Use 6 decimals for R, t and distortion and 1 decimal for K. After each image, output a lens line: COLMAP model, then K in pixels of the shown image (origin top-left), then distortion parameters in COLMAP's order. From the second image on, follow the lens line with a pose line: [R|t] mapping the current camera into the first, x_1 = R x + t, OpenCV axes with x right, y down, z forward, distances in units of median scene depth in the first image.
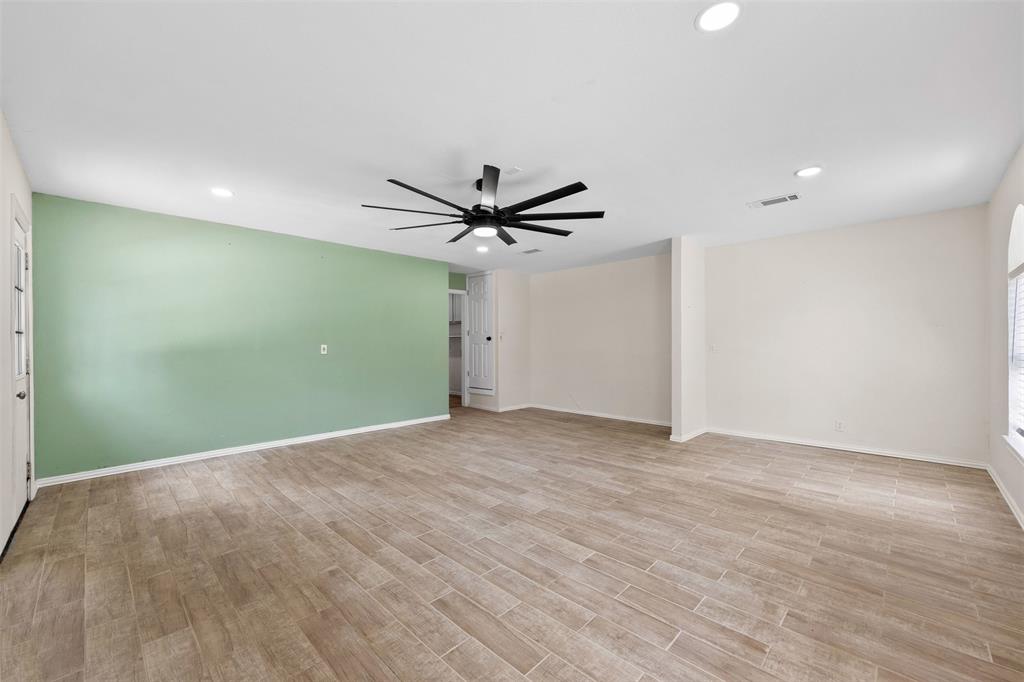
lens RADIAL K [[410.1, 0, 510.6], [0, 410.1, 341.0], [0, 0, 1]] dist [0.000089, -0.000980]
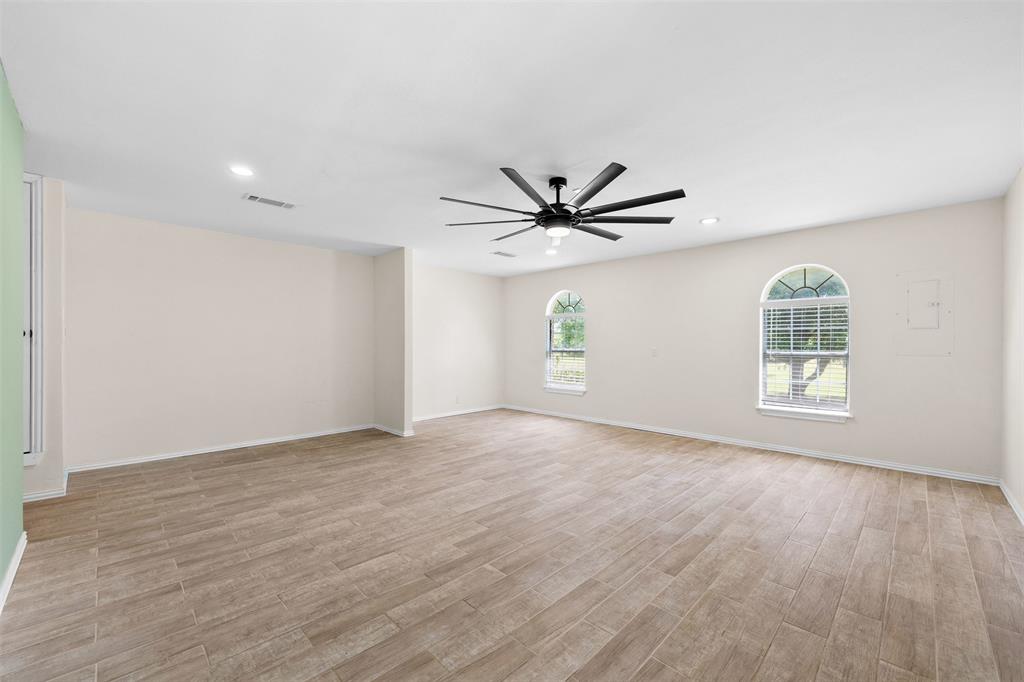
lens RADIAL K [[410.1, 0, 510.4], [0, 410.1, 347.8], [0, 0, 1]] dist [0.000089, -0.000980]
pose [[0.013079, -0.001860, 0.999913, -0.981982], [-0.009677, 0.999951, 0.001987, 0.009011], [-0.999868, -0.009702, 0.013060, 1.036956]]
